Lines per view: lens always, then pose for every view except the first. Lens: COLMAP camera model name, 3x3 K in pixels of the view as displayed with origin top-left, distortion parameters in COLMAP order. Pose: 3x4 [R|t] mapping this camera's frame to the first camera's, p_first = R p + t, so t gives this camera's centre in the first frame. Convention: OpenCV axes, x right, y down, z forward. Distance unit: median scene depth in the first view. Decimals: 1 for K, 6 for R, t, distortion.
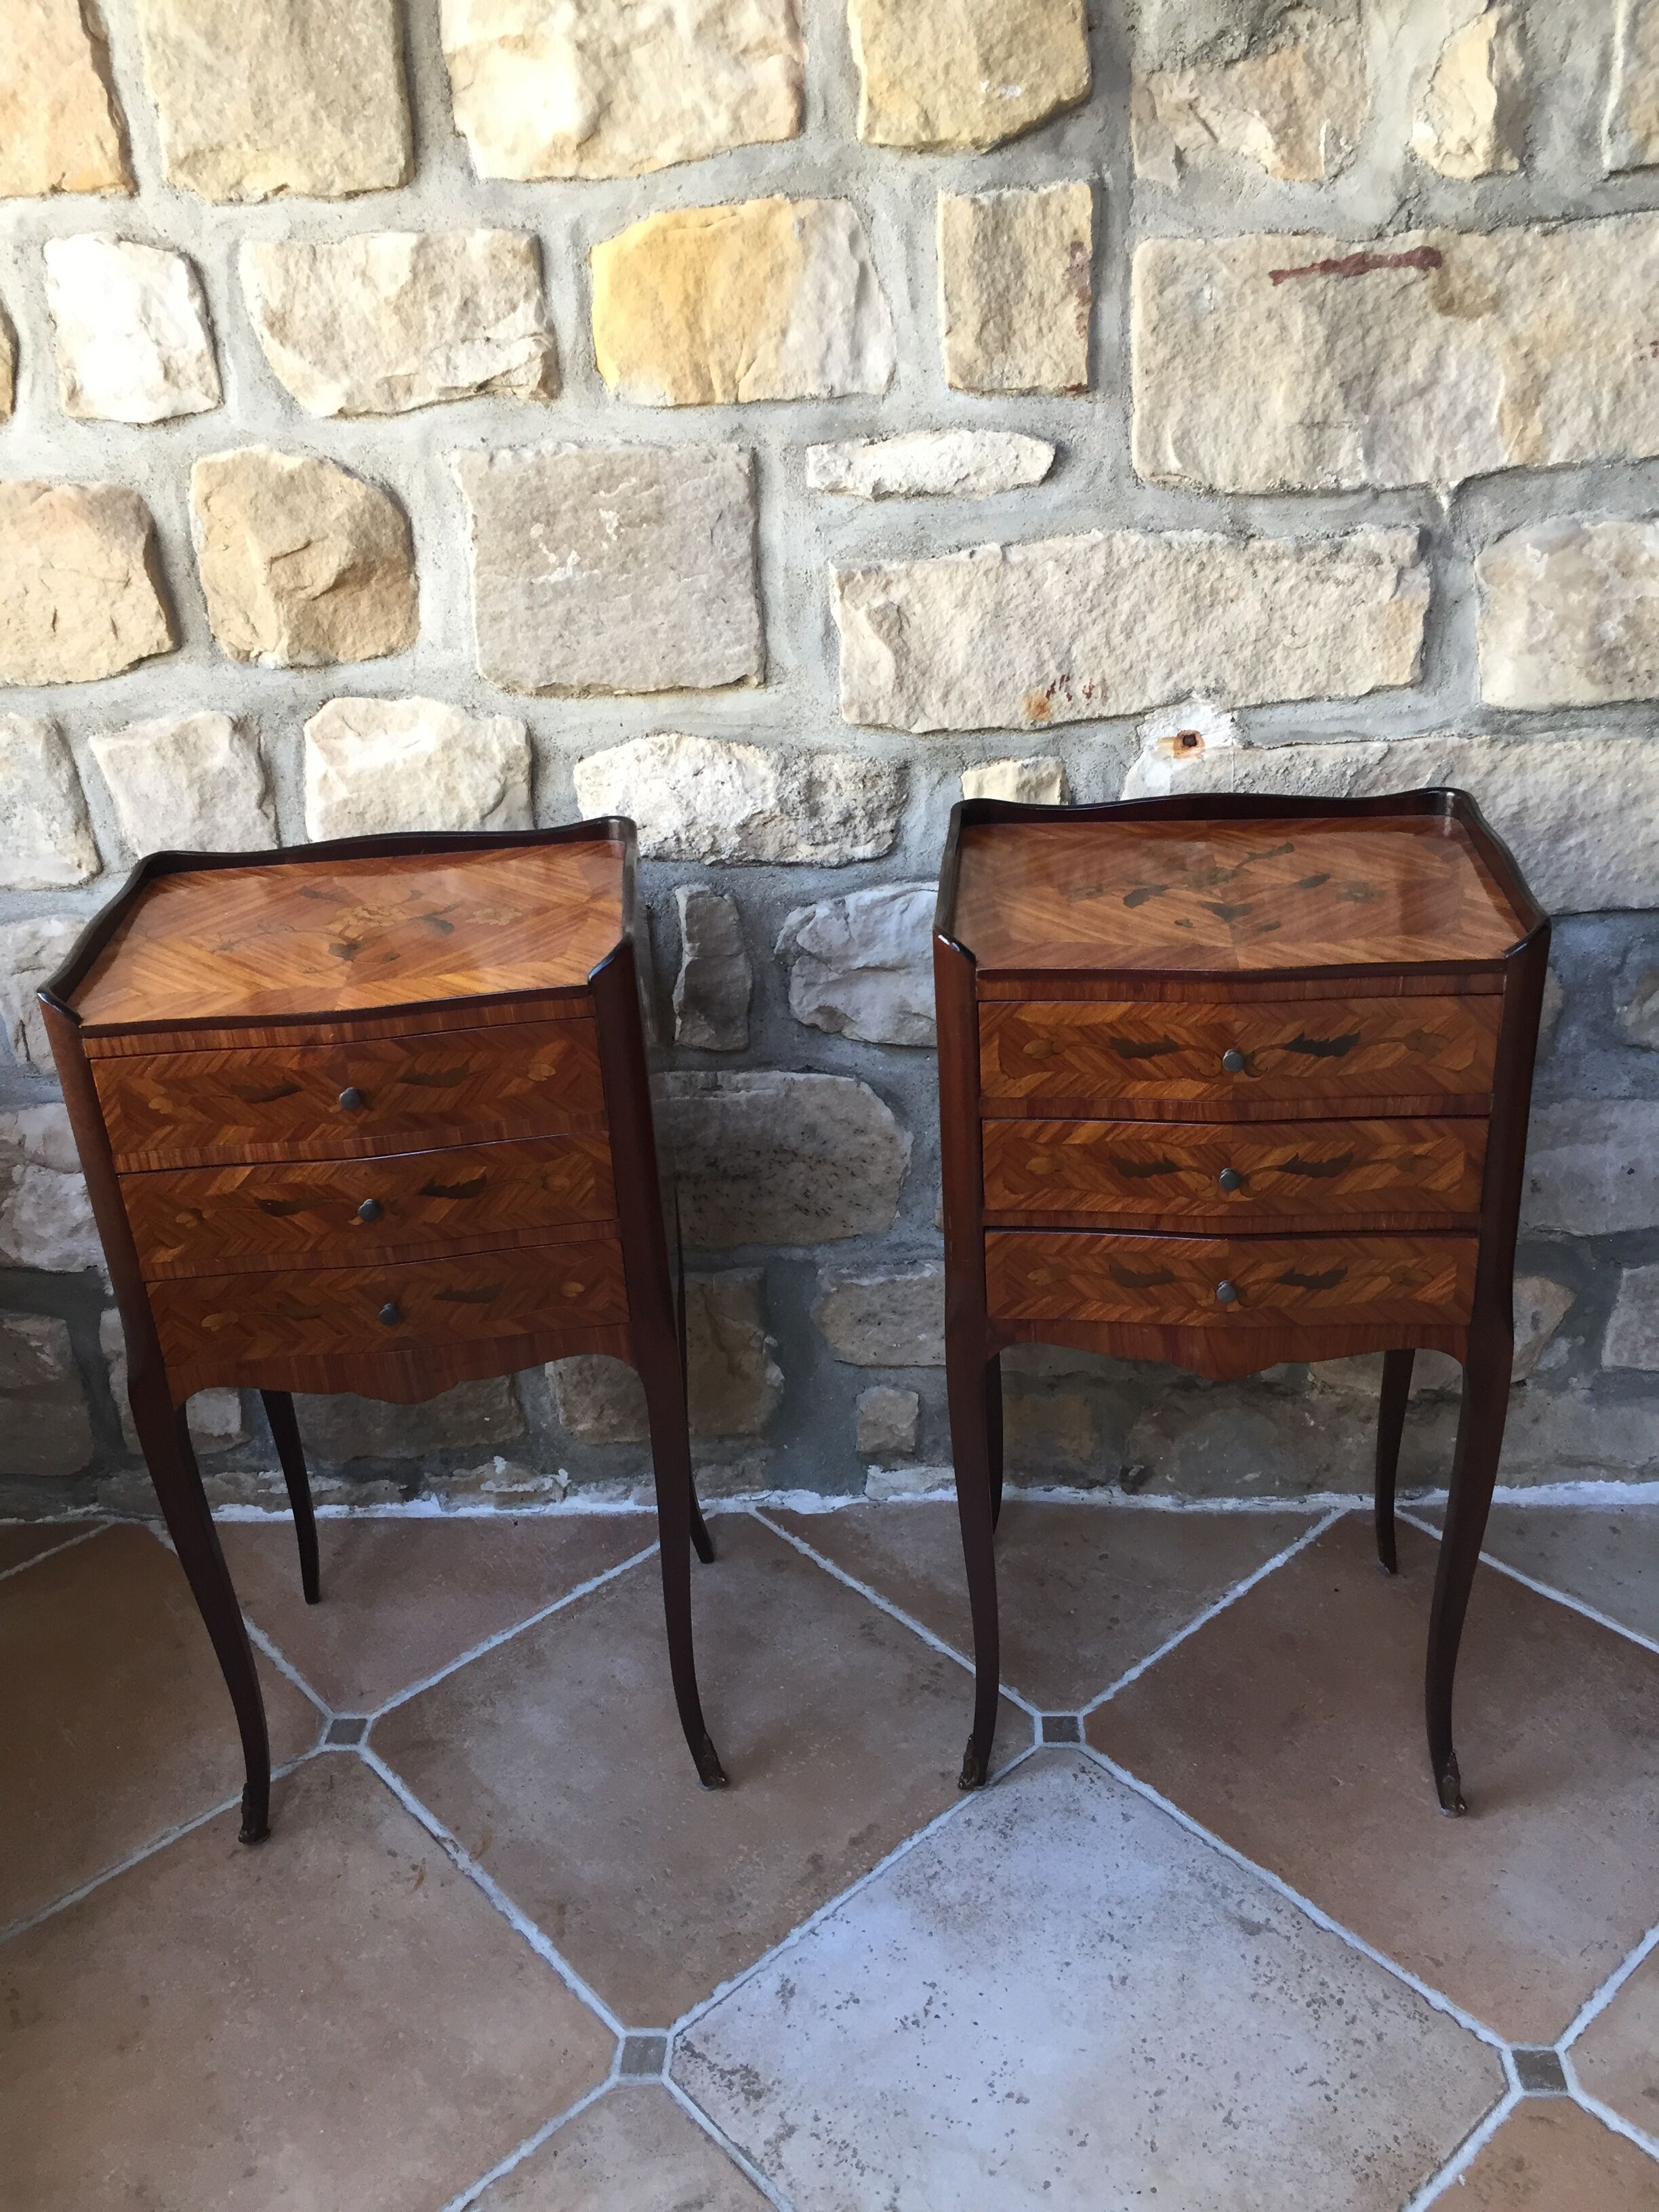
lens RADIAL K [[1889.3, 0, 822.8], [0, 1889.3, 1090.0], [0, 0, 1]] dist [0.083512, -0.108818]
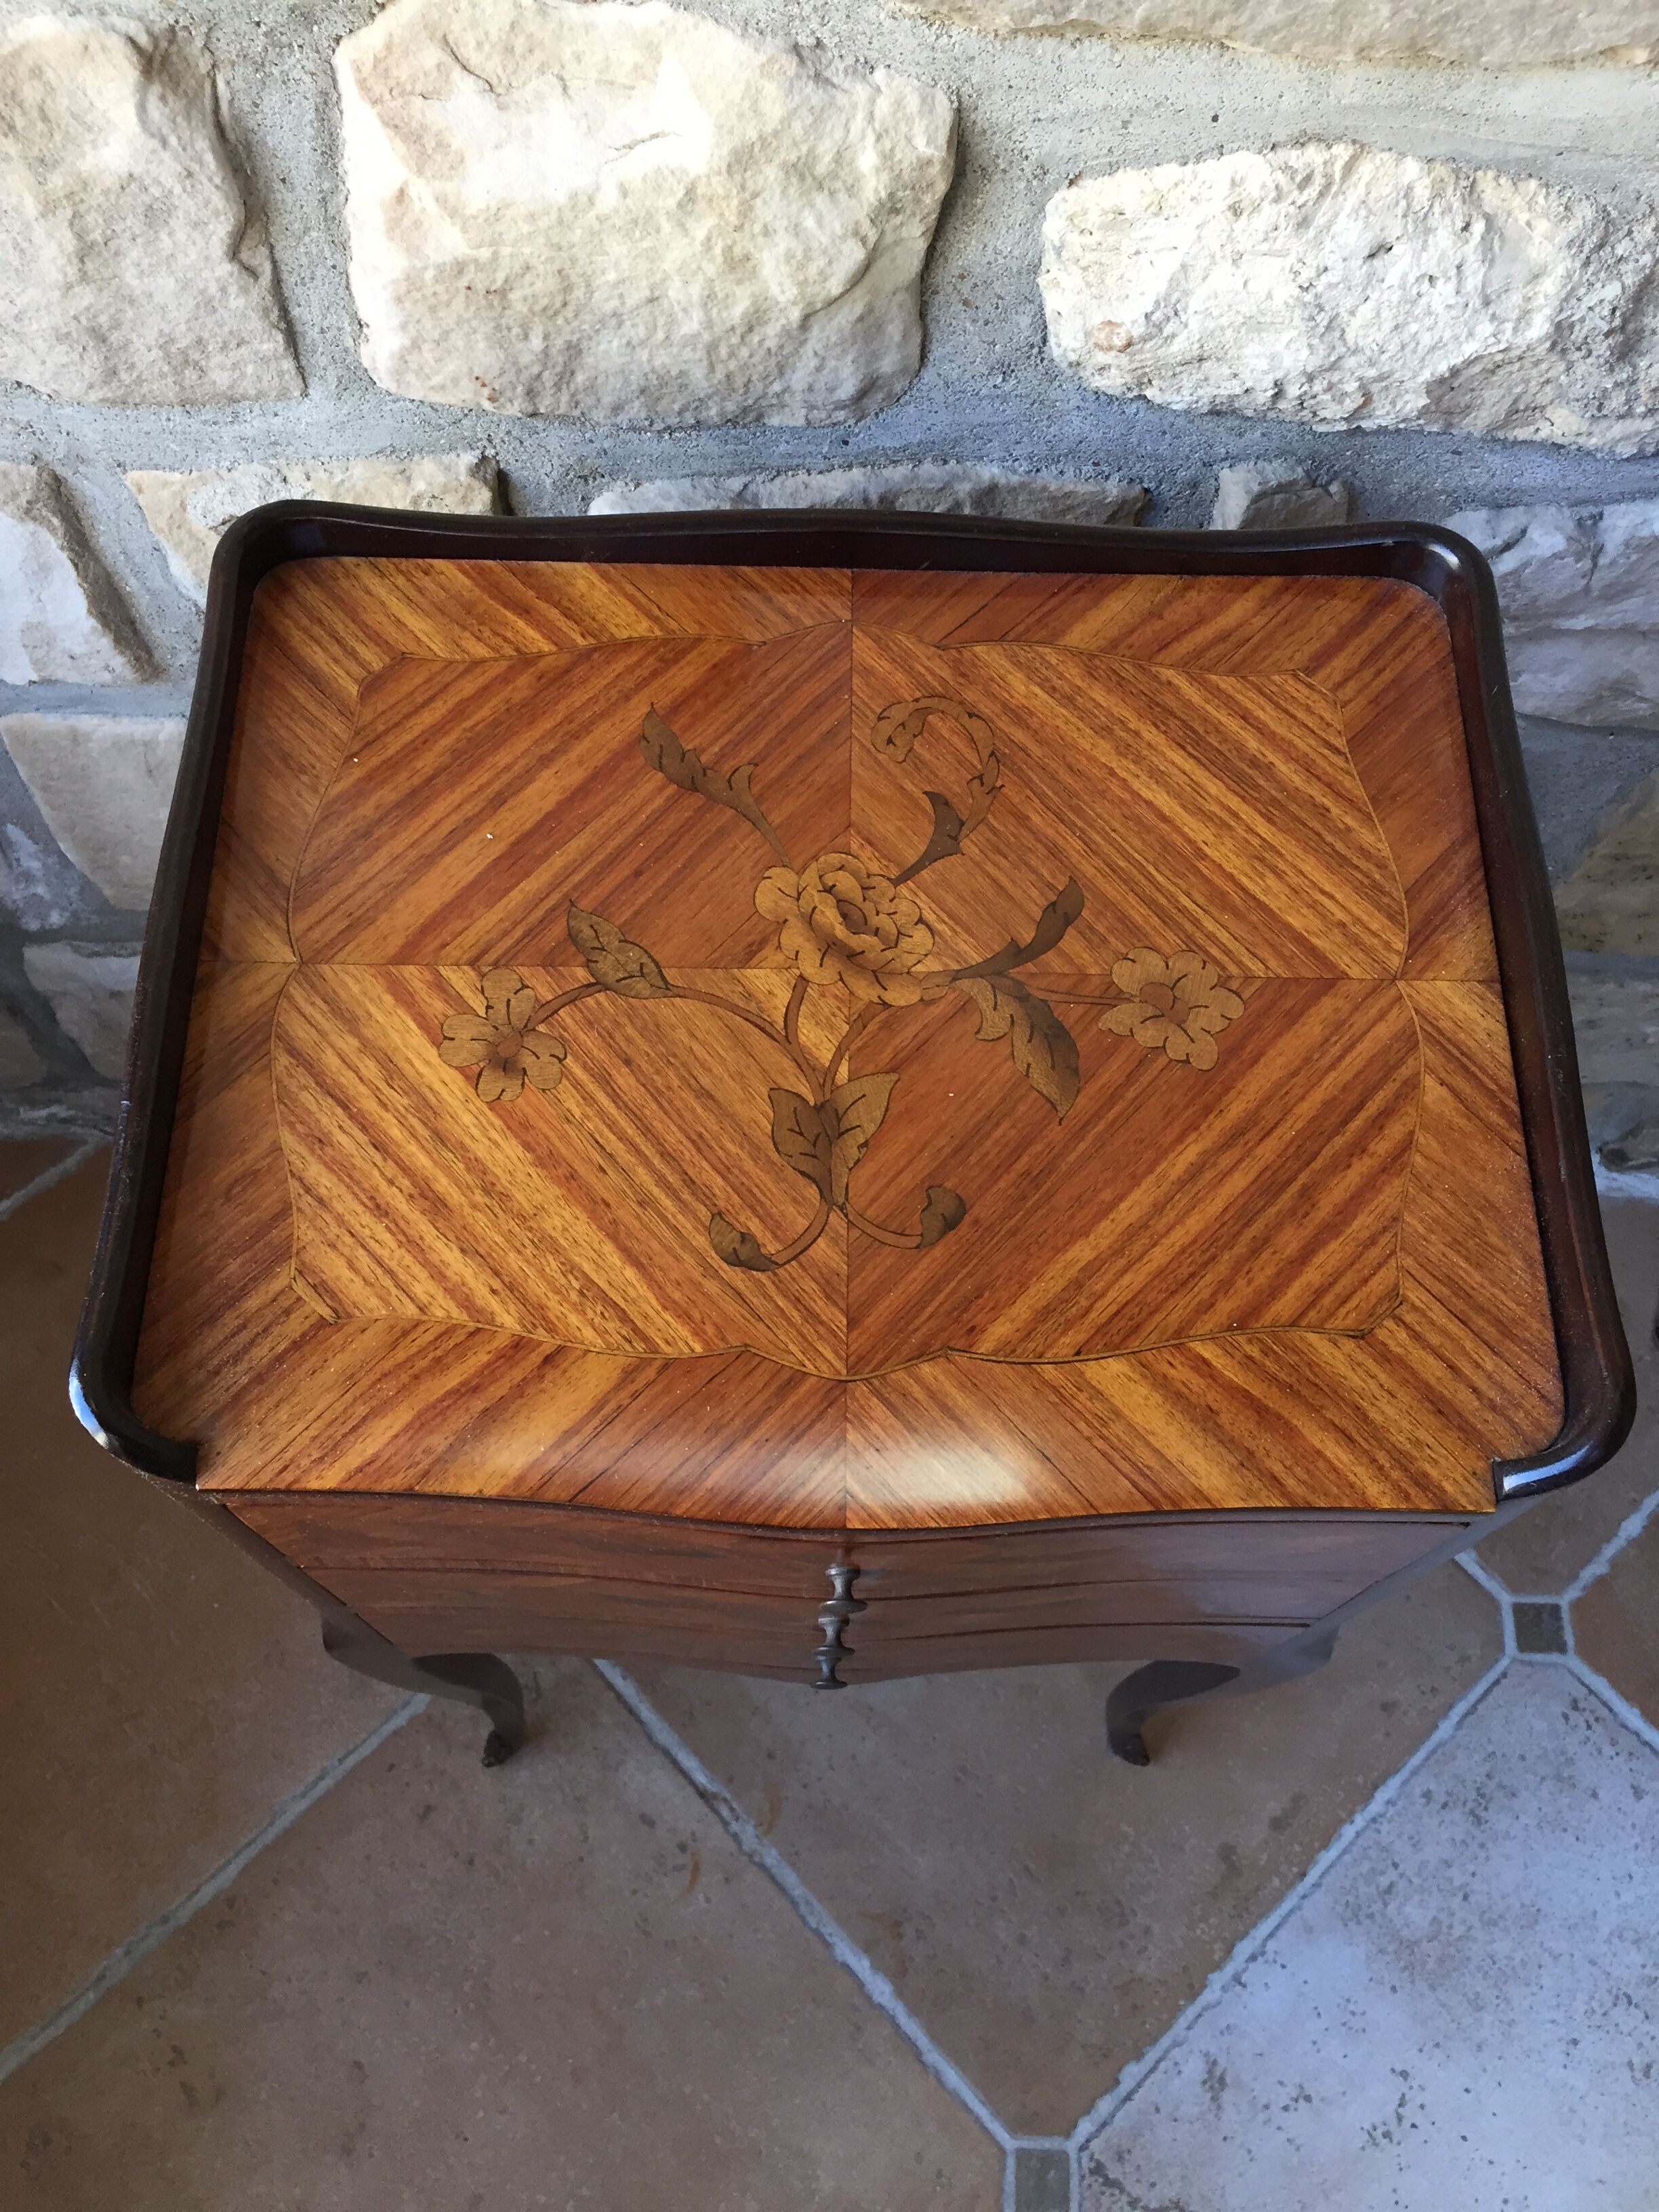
lens RADIAL K [[1909.0, 0, 828.3], [0, 1909.0, 1101.3], [0, 0, 1]] dist [0.077964, -0.115046]
pose [[0.996754, 0.003694, 0.080417, -0.214452], [-0.054647, 0.764568, 0.642222, -0.288766], [-0.059112, -0.644532, 0.762289, 0.604846]]
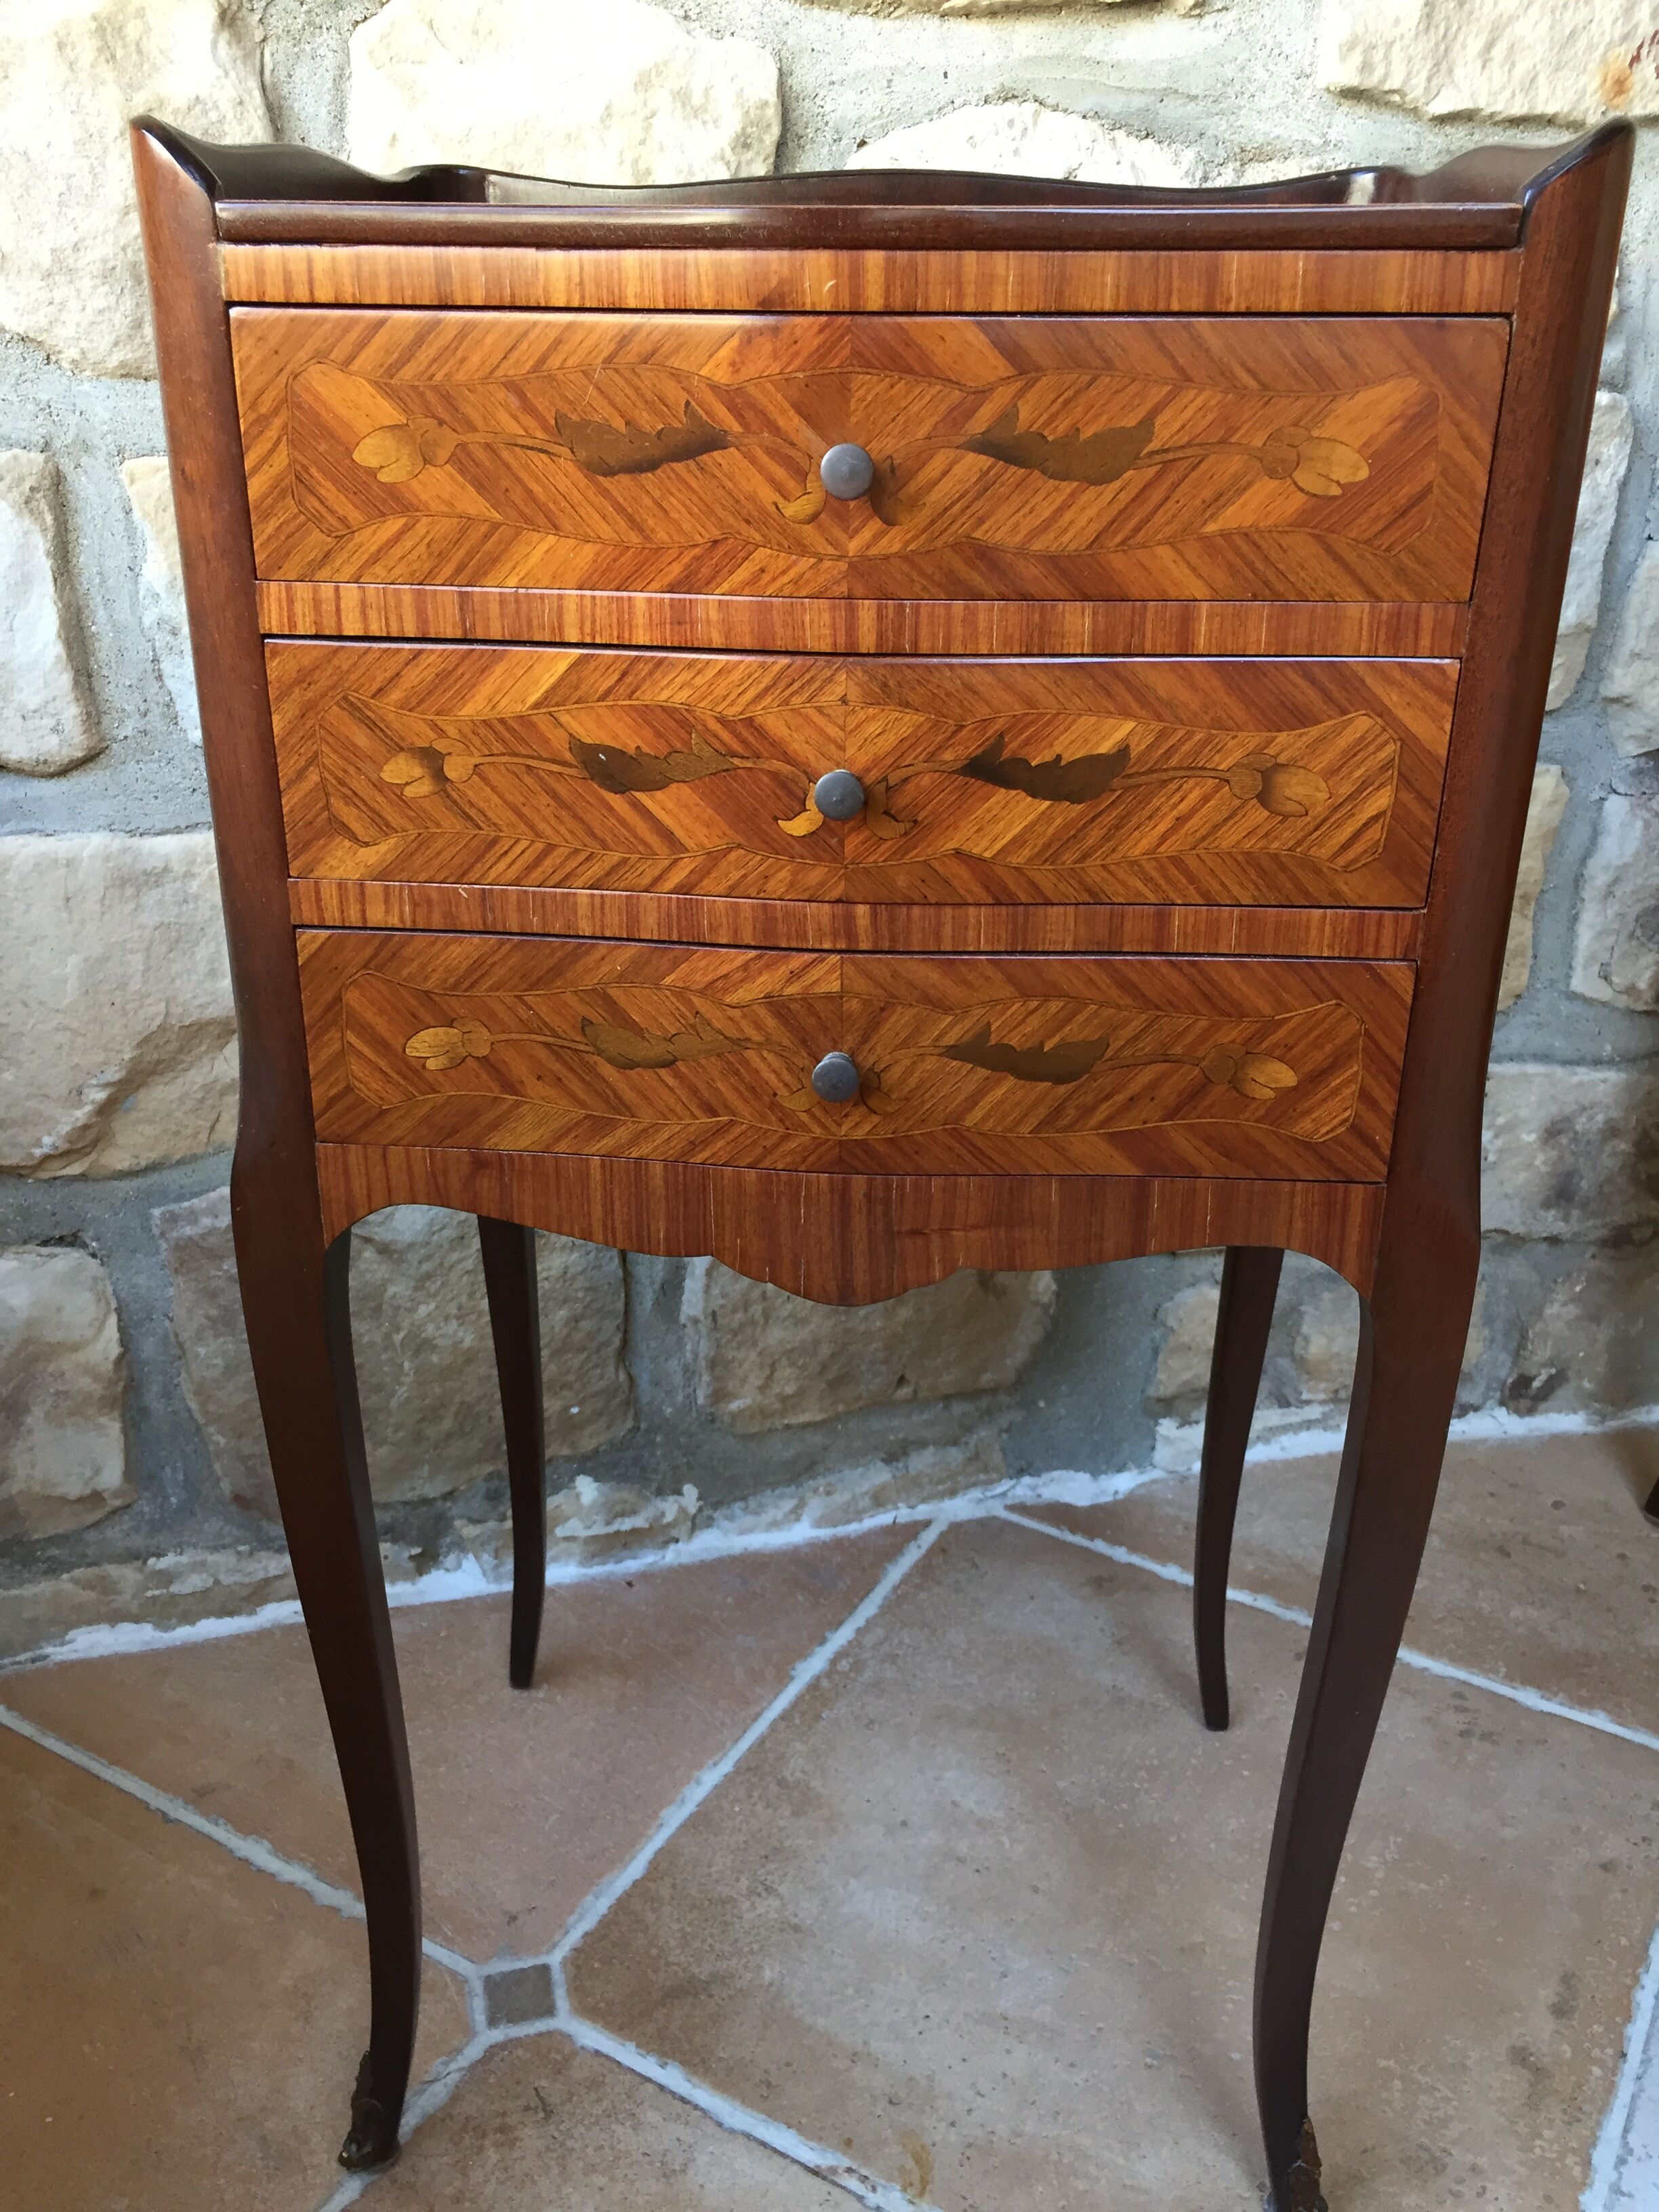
lens RADIAL K [[1897.1, 0, 825.5], [0, 1897.1, 1096.1], [0, 0, 1]] dist [0.092078, -0.135314]
pose [[0.950892, -0.059254, 0.303797, -0.336362], [0.076743, 0.995992, -0.045945, 0.133423], [-0.299857, 0.067003, 0.951628, 0.498217]]
